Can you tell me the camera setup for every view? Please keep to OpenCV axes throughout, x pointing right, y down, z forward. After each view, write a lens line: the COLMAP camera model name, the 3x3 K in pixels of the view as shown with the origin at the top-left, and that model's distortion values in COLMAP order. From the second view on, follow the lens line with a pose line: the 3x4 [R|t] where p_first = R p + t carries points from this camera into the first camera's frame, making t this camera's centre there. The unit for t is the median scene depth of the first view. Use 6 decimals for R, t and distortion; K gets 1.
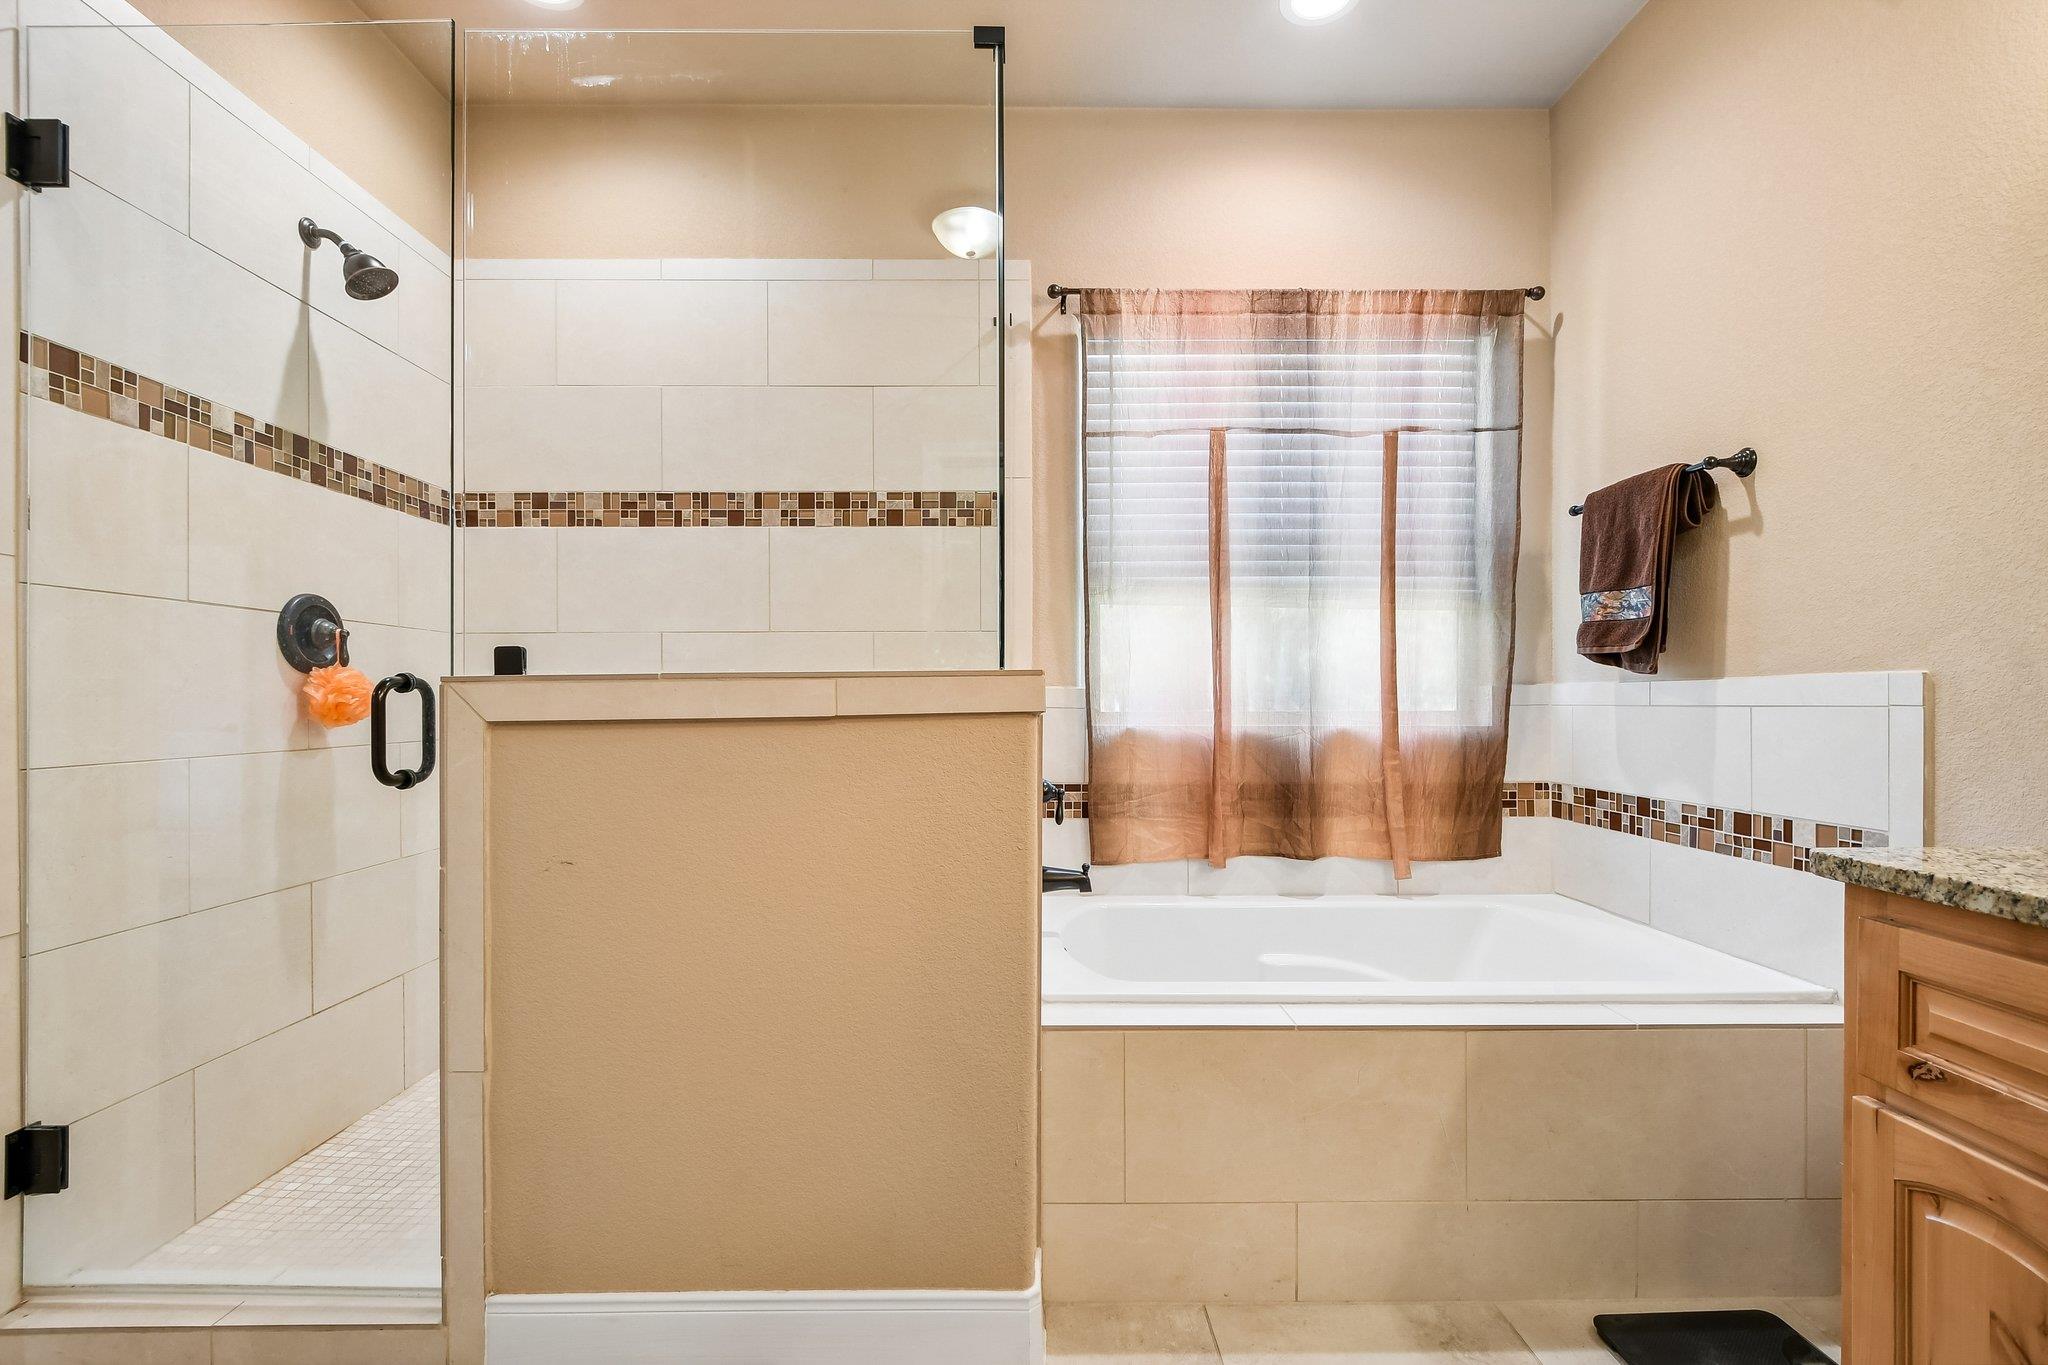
lens RADIAL K [[901.3, 0, 1019.8], [0, 901.3, 701.6], [0, 0, 1]] dist [0.000037, -0.000271]
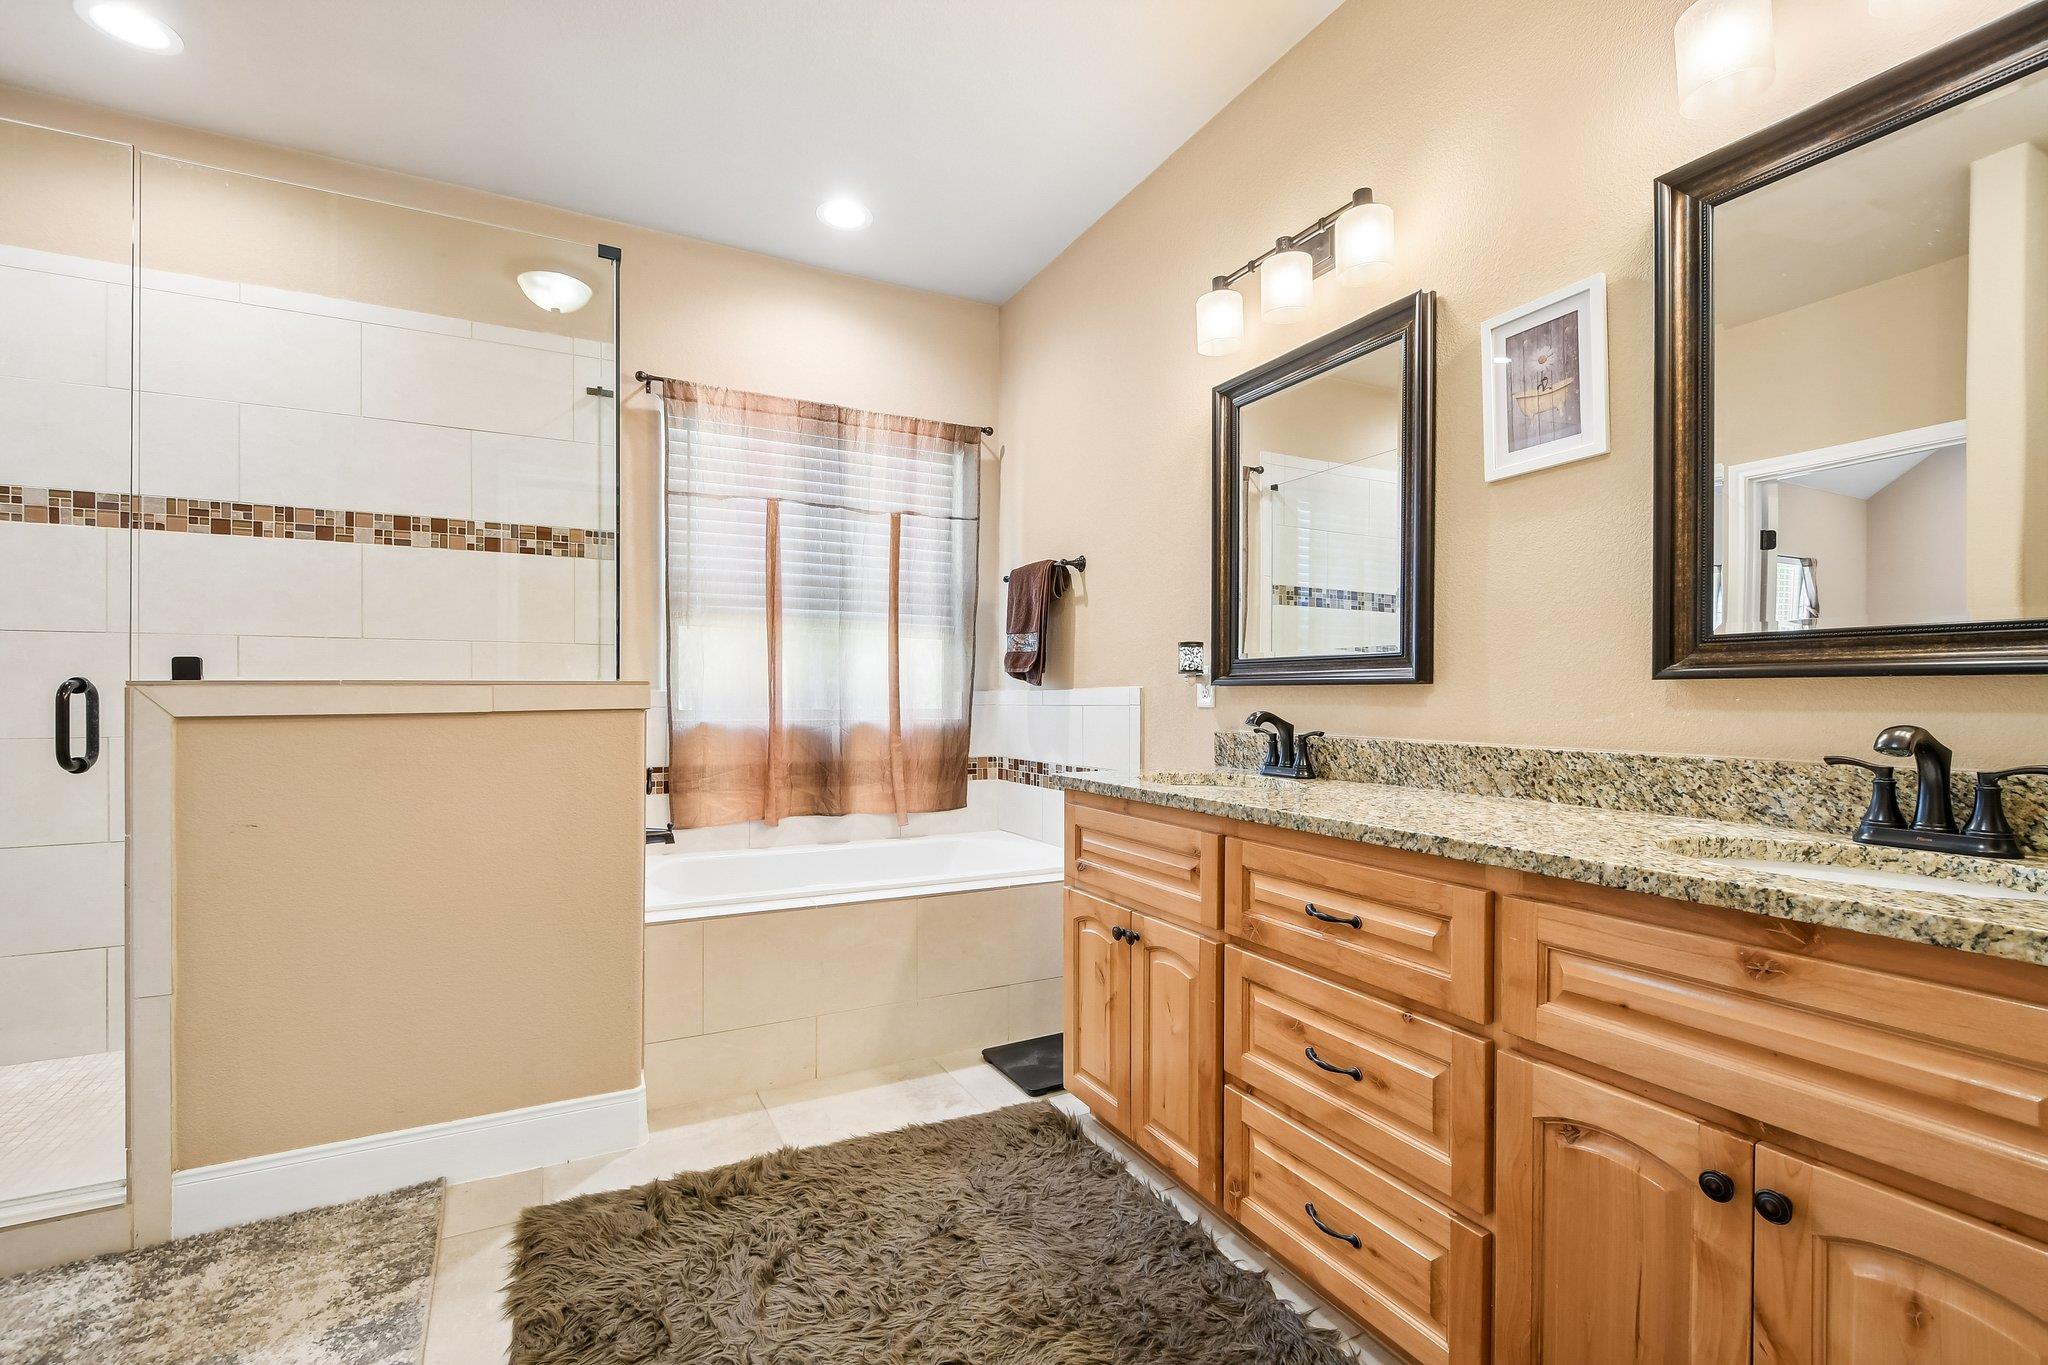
lens RADIAL K [[901.3, 0, 1019.8], [0, 901.3, 701.6], [0, 0, 1]] dist [0.000037, -0.000271]
pose [[0.891312, 0.002210, 0.453385, -0.061379], [-0.001909, 0.999998, -0.001122, 0.000084], [-0.453386, 0.000135, 0.891314, -0.369836]]
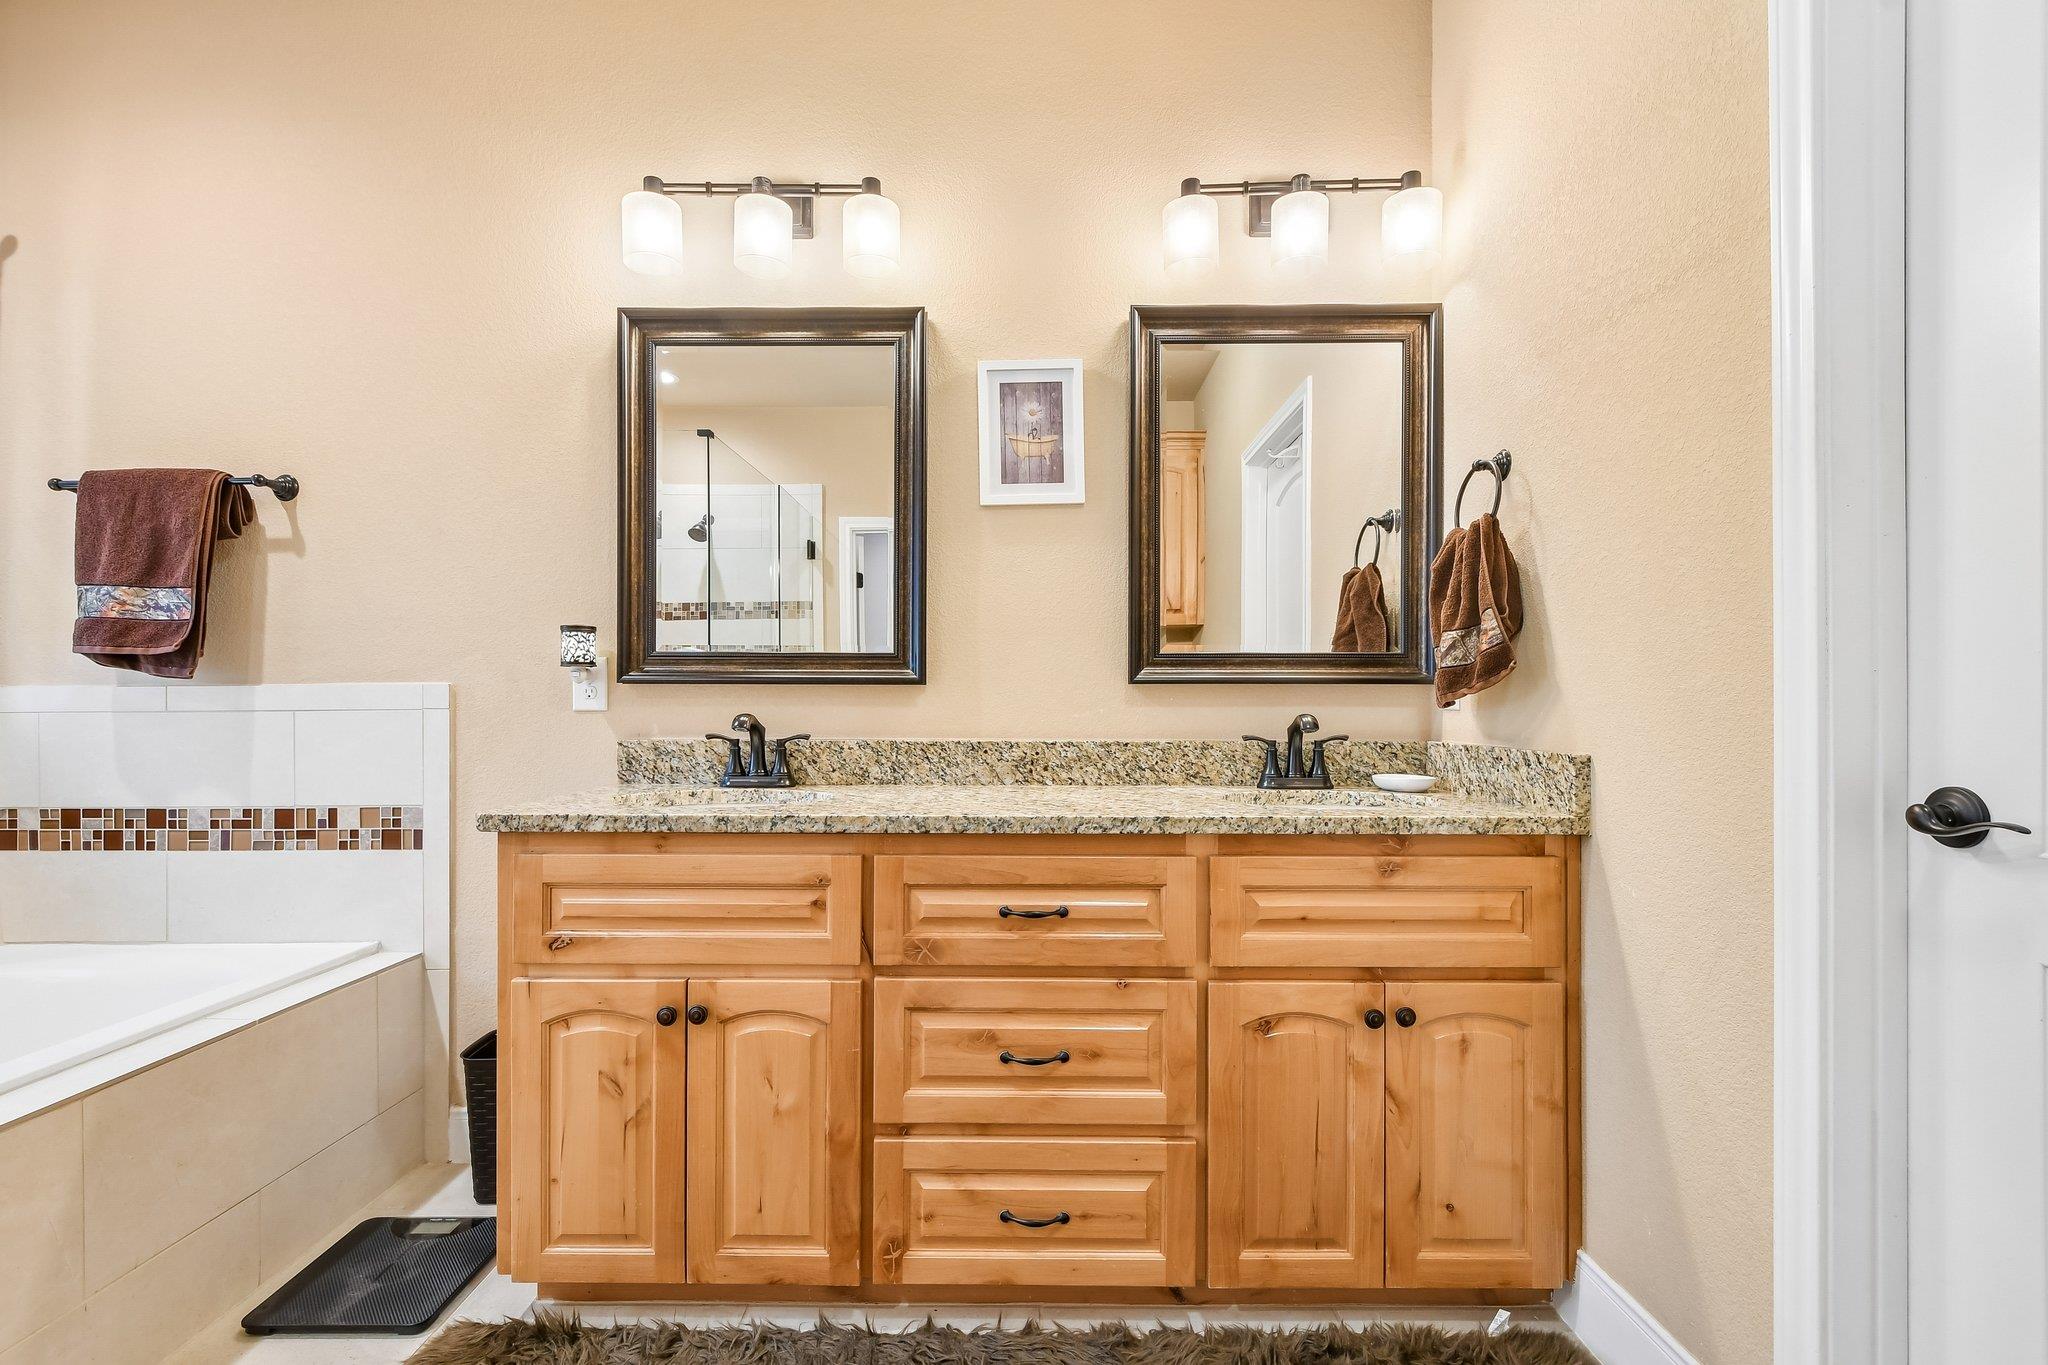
lens RADIAL K [[901.3, 0, 1019.8], [0, 901.3, 701.6], [0, 0, 1]] dist [0.000037, -0.000271]
pose [[0.014213, 0.003120, 0.999894, -0.212532], [0.005282, 0.999981, -0.003195, 0.001657], [-0.999885, 0.005327, 0.014196, 0.072270]]
